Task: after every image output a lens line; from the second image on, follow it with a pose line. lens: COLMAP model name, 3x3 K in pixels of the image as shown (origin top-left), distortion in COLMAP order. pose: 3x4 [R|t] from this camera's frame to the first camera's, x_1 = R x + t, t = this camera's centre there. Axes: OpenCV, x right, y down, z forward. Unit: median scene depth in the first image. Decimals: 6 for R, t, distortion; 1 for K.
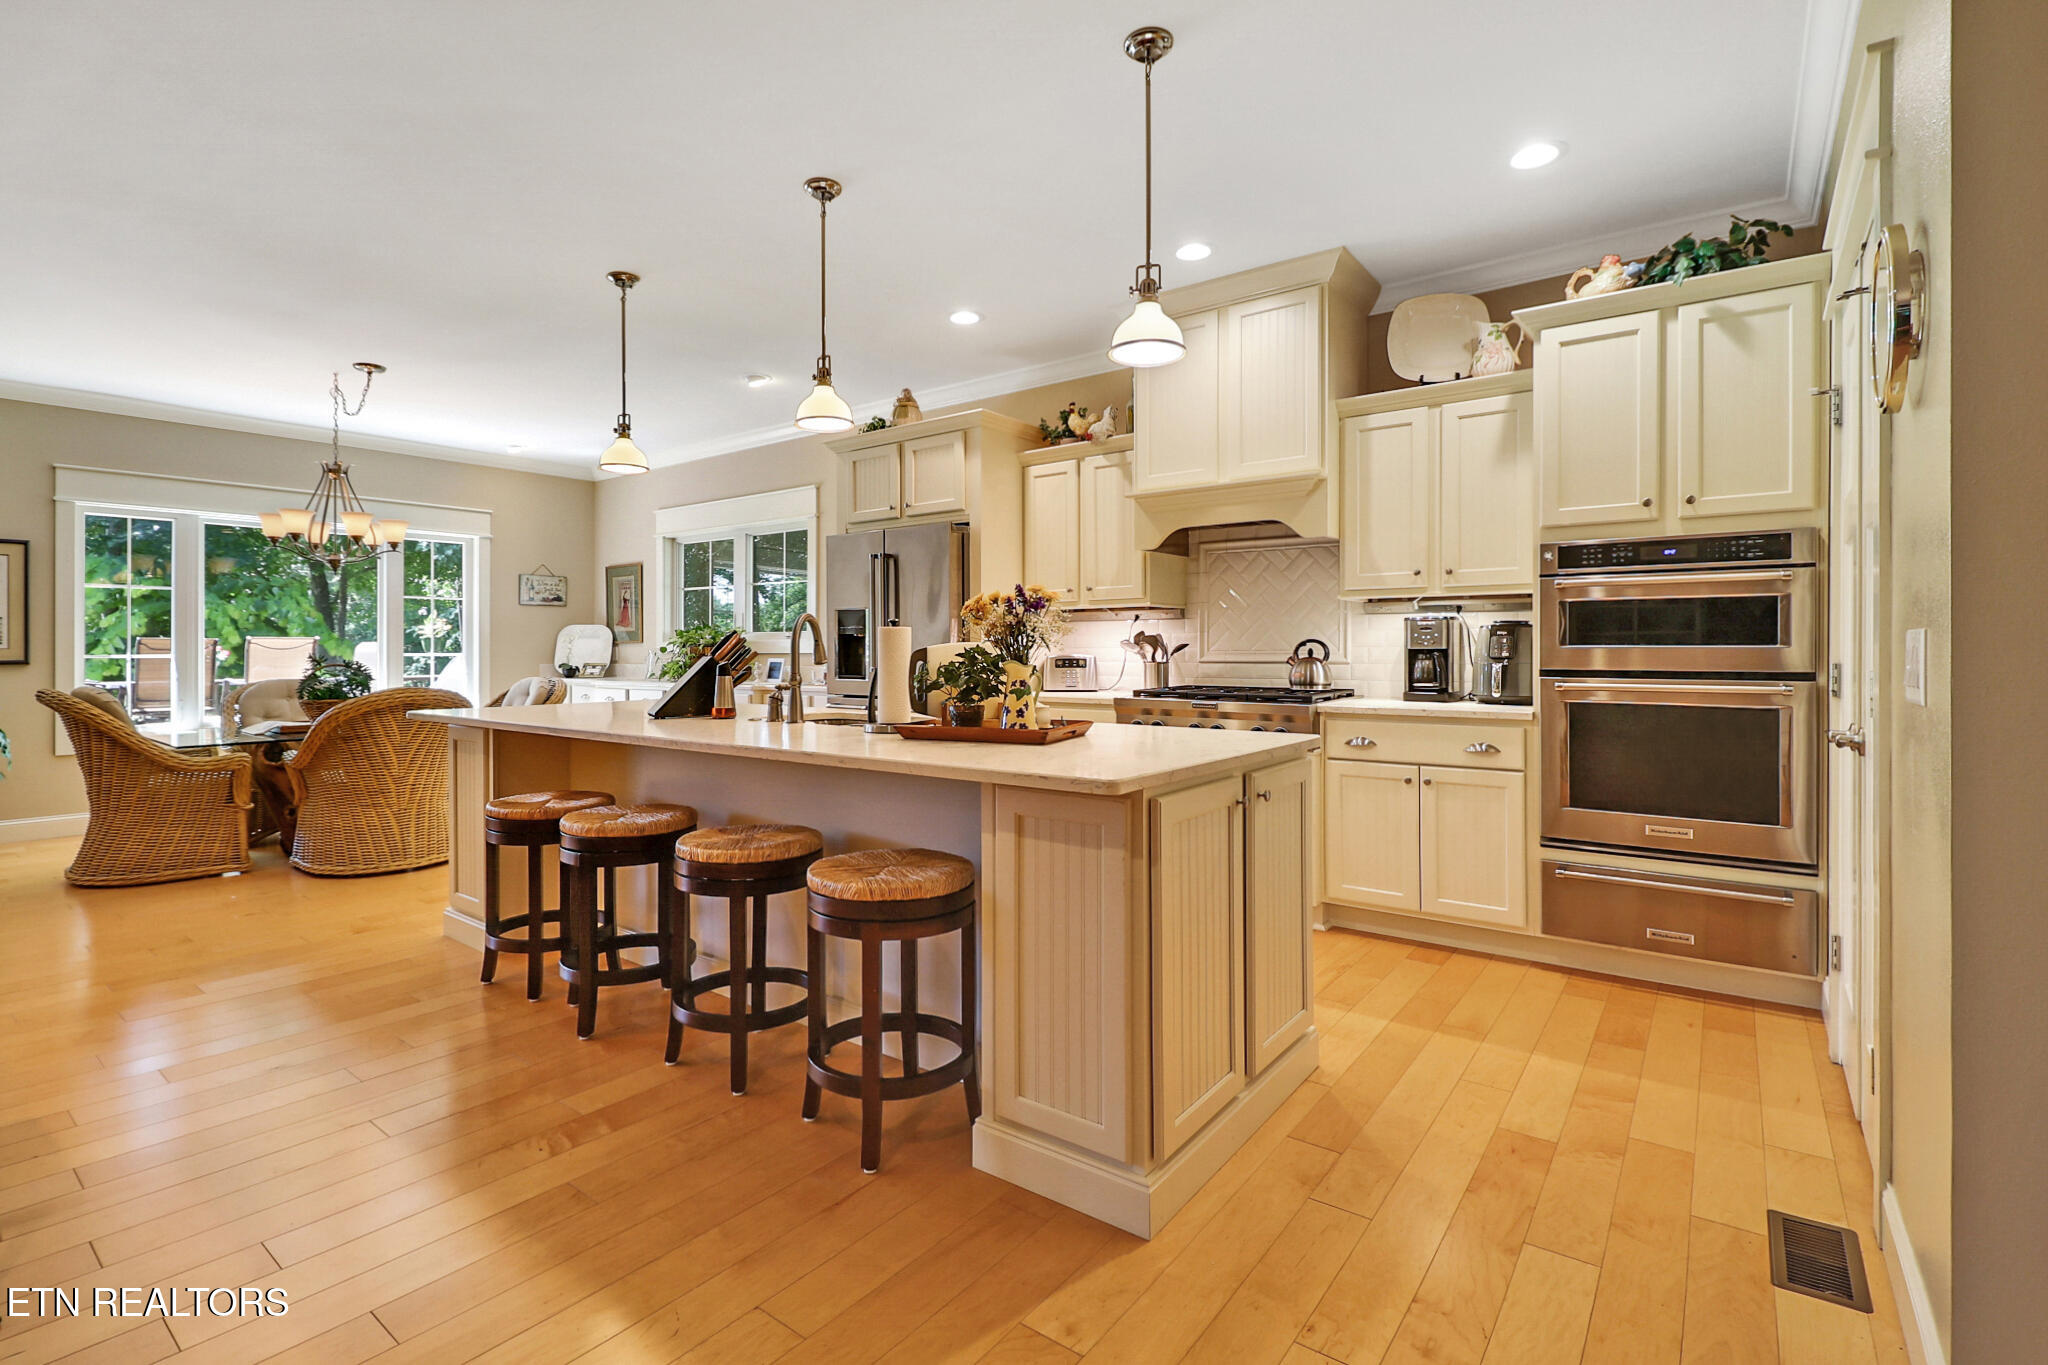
lens RADIAL K [[942.0, 0, 1010.1], [0, 942.0, 656.6], [0, 0, 1]] dist [0.003768, -0.016483]
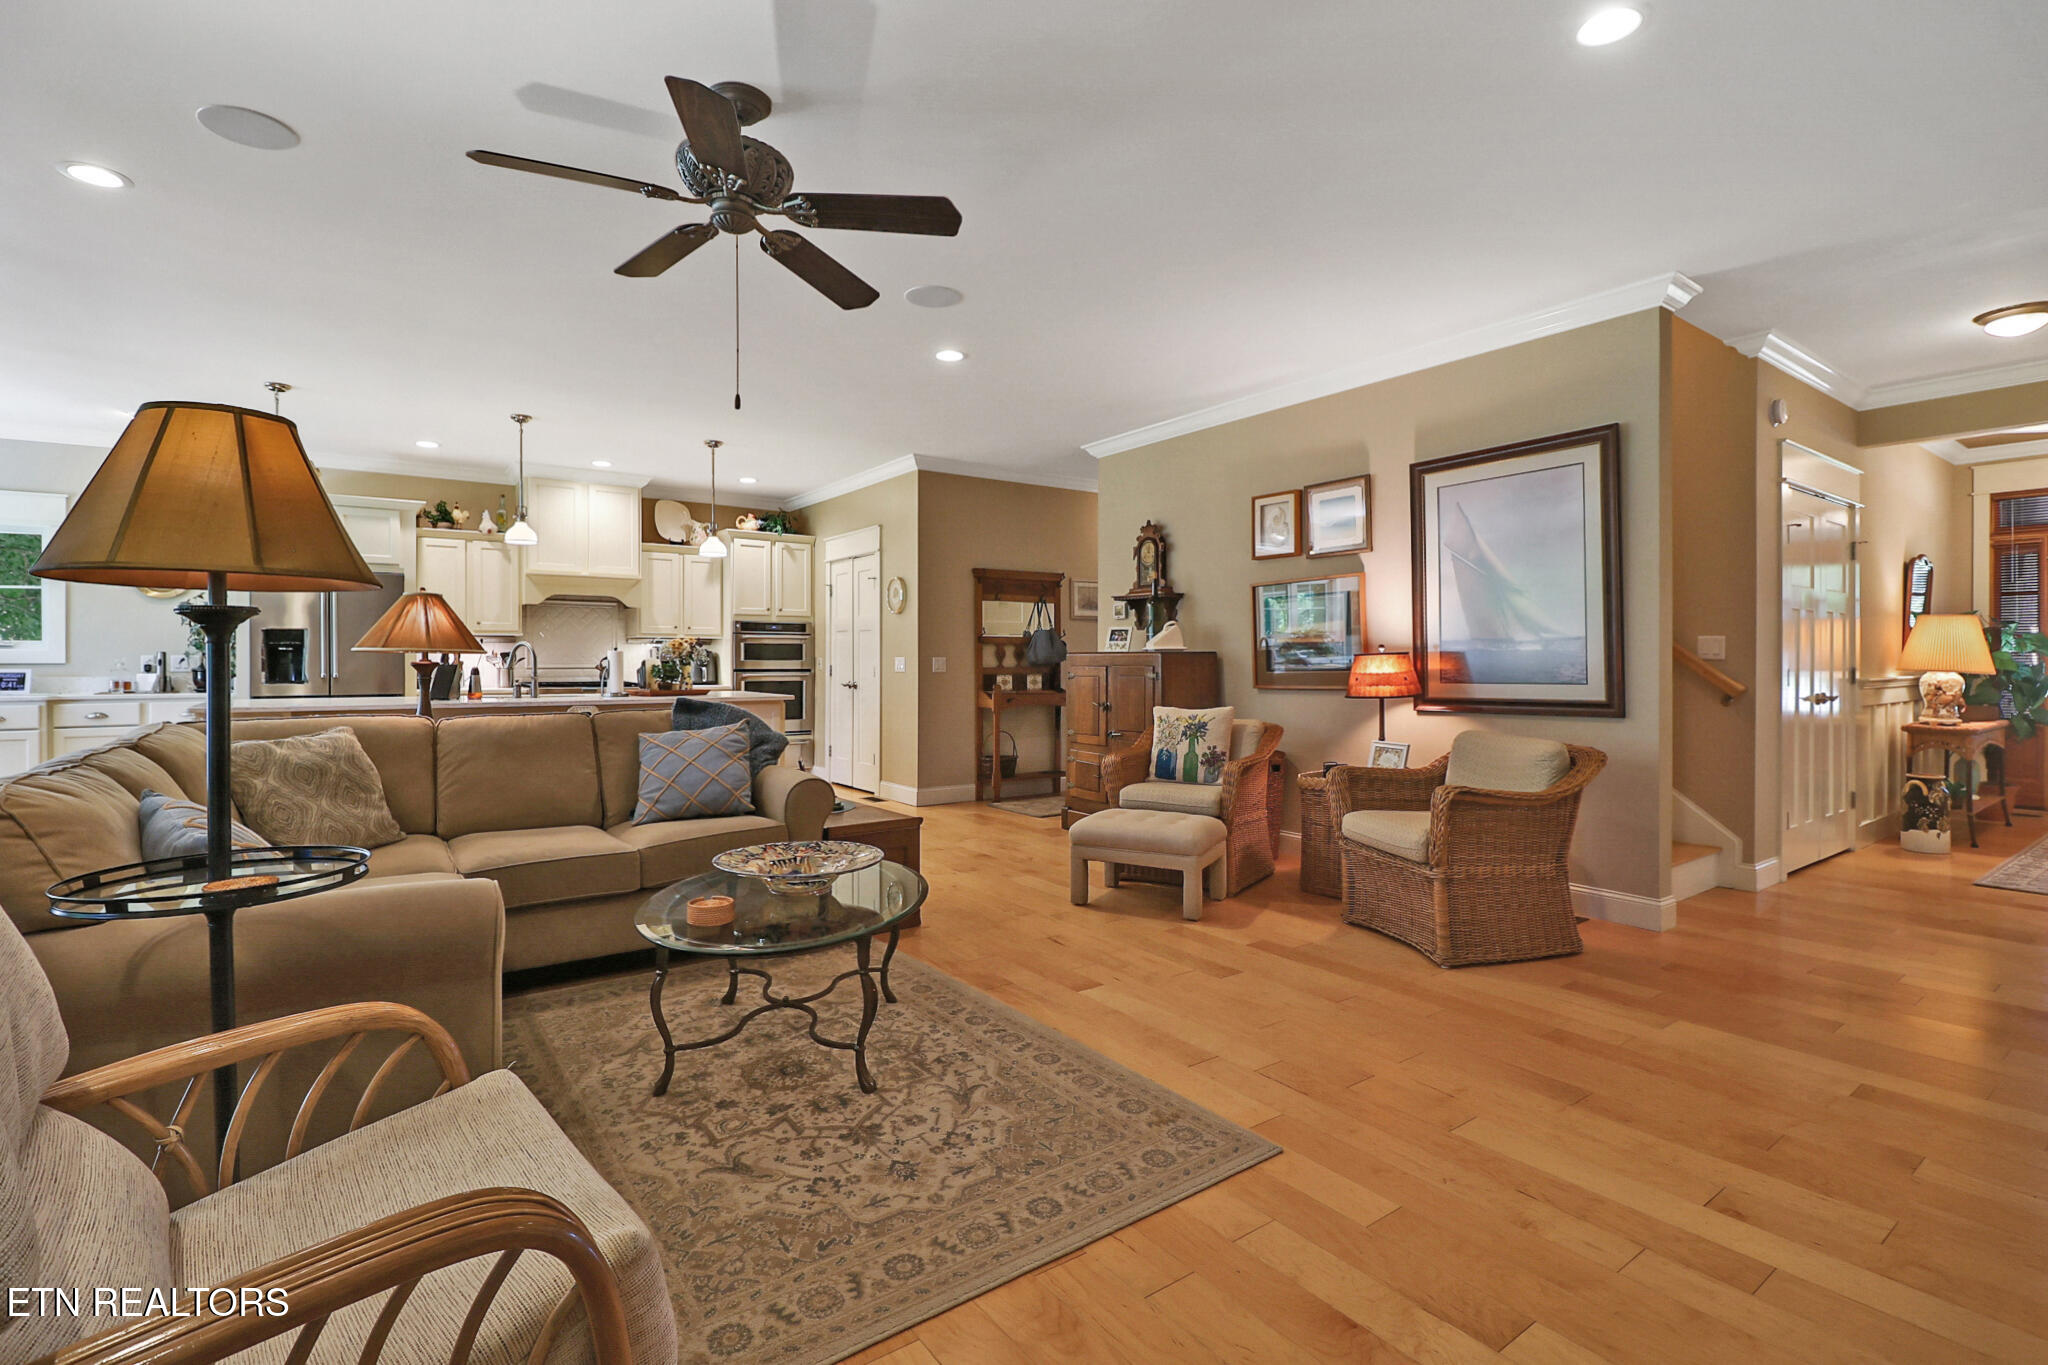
lens RADIAL K [[942.0, 0, 1010.1], [0, 942.0, 656.6], [0, 0, 1]] dist [0.003768, -0.016483]
pose [[0.293600, 0.006844, 0.955904, -1.384924], [0.004903, 0.999950, -0.008666, 0.004361], [-0.955916, 0.007231, 0.293552, -0.396508]]
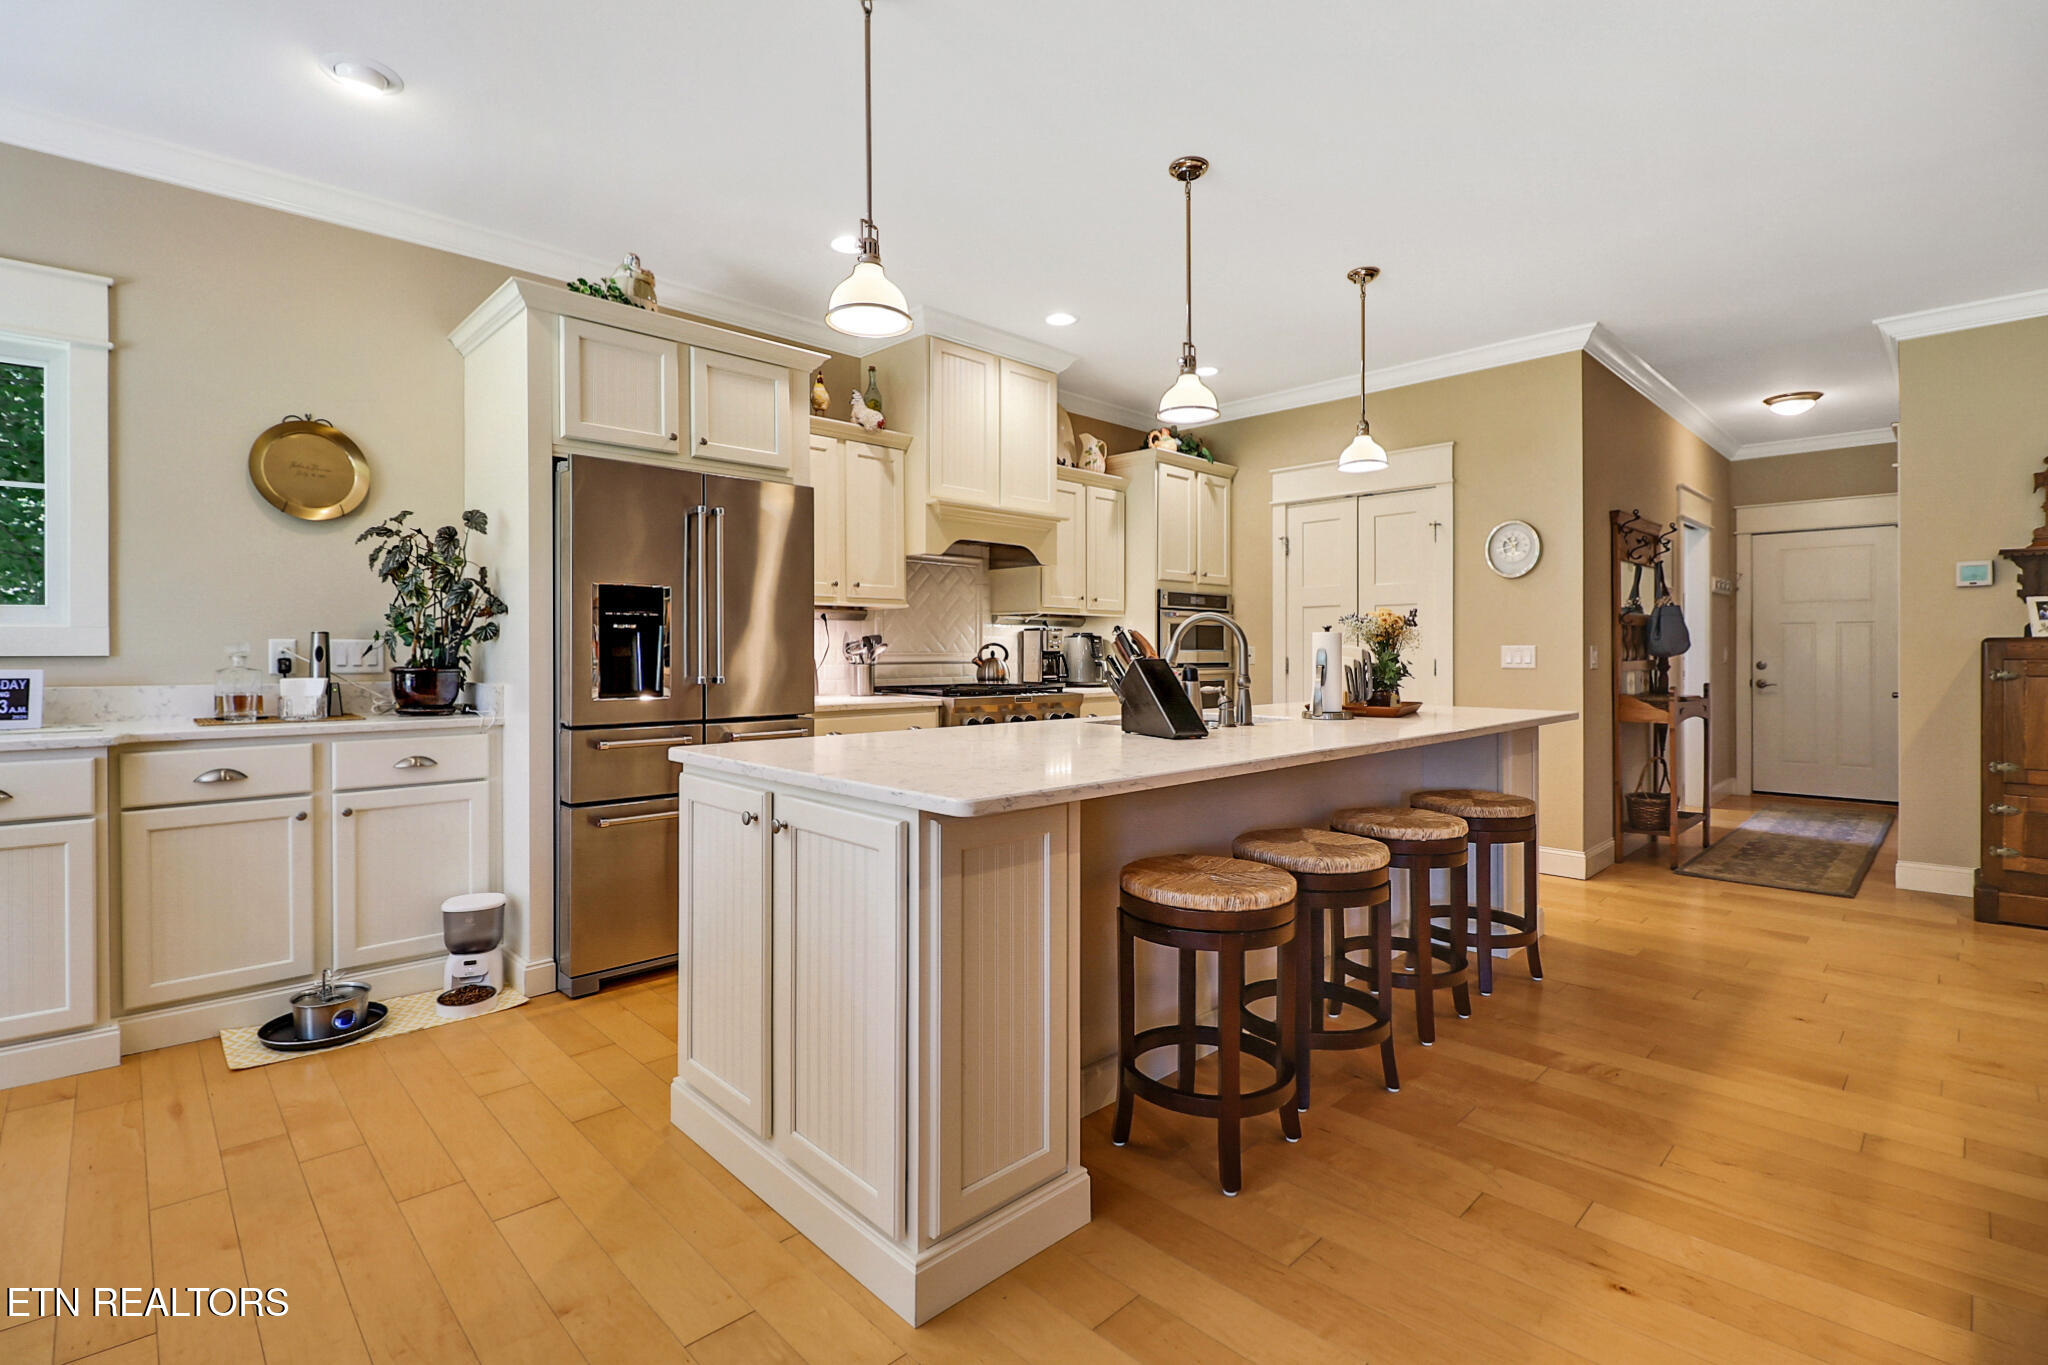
lens RADIAL K [[942.0, 0, 1010.1], [0, 942.0, 656.6], [0, 0, 1]] dist [0.003768, -0.016483]
pose [[0.149997, -0.002511, 0.988683, -0.940539], [0.005738, 0.999982, 0.001669, -0.003105], [-0.988670, 0.005423, 0.150009, 0.833890]]
